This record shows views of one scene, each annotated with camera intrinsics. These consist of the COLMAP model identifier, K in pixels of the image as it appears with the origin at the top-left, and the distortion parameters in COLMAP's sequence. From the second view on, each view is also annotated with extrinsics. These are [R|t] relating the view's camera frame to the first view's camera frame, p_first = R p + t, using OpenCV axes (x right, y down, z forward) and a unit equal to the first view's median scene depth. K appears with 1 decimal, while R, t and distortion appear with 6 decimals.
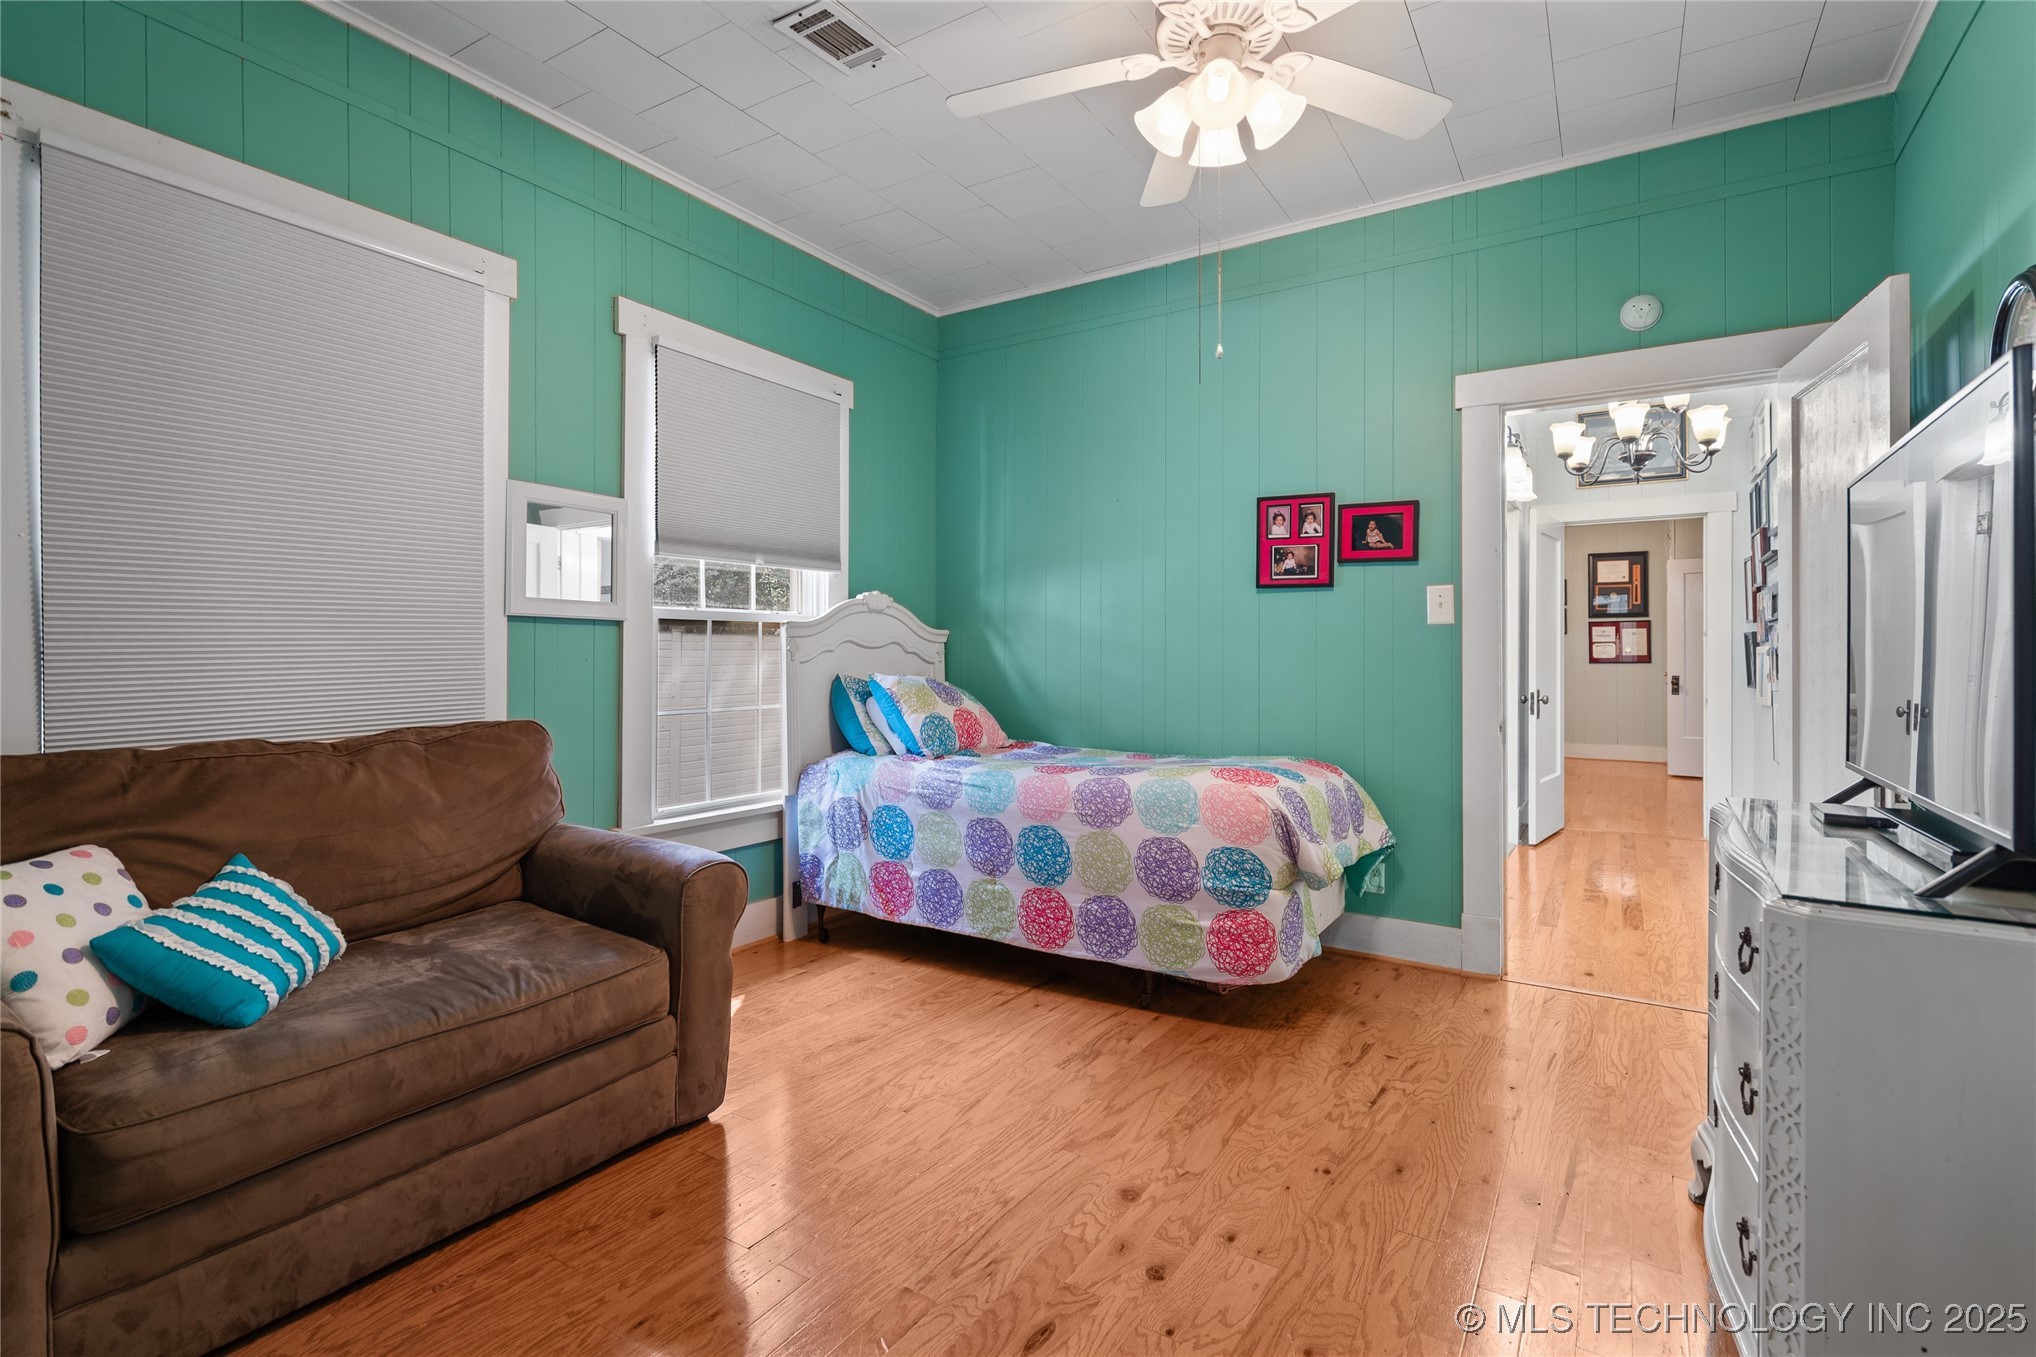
lens RADIAL K [[942.5, 0, 1024.6], [0, 942.5, 658.2], [0, 0, 1]] dist [-0.007166, 0.005324]
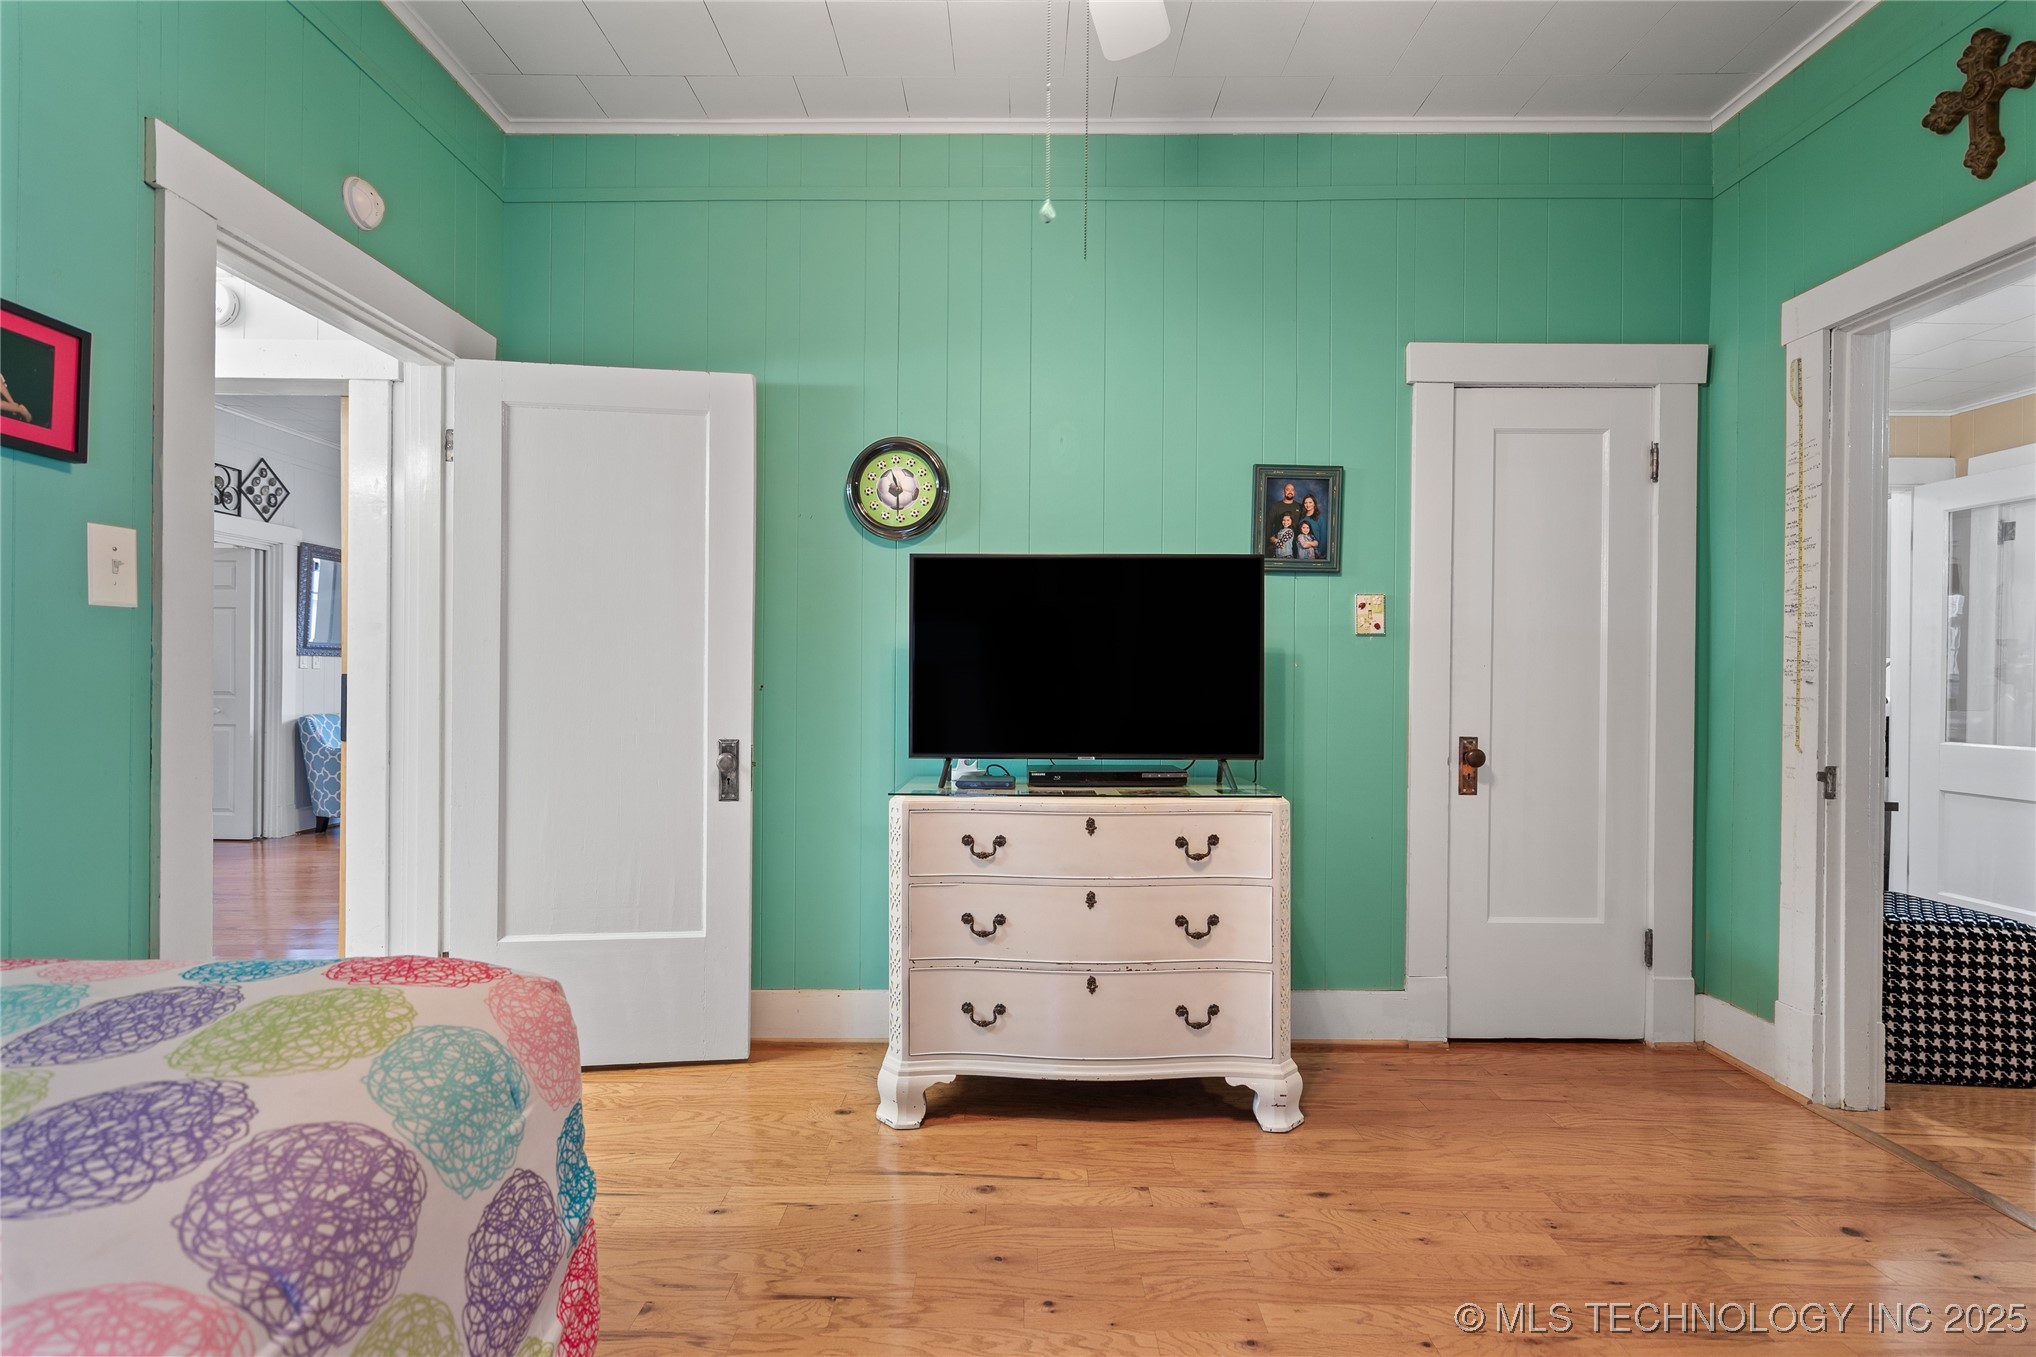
lens RADIAL K [[942.5, 0, 1003.8], [0, 942.5, 682.8], [0, 0, 1]] dist [-0.007166, 0.005324]
pose [[-0.525433, -0.011820, 0.850753, -0.252798], [-0.005520, 0.999930, 0.010484, -0.005394], [-0.850817, 0.000812, -0.525461, 1.048541]]
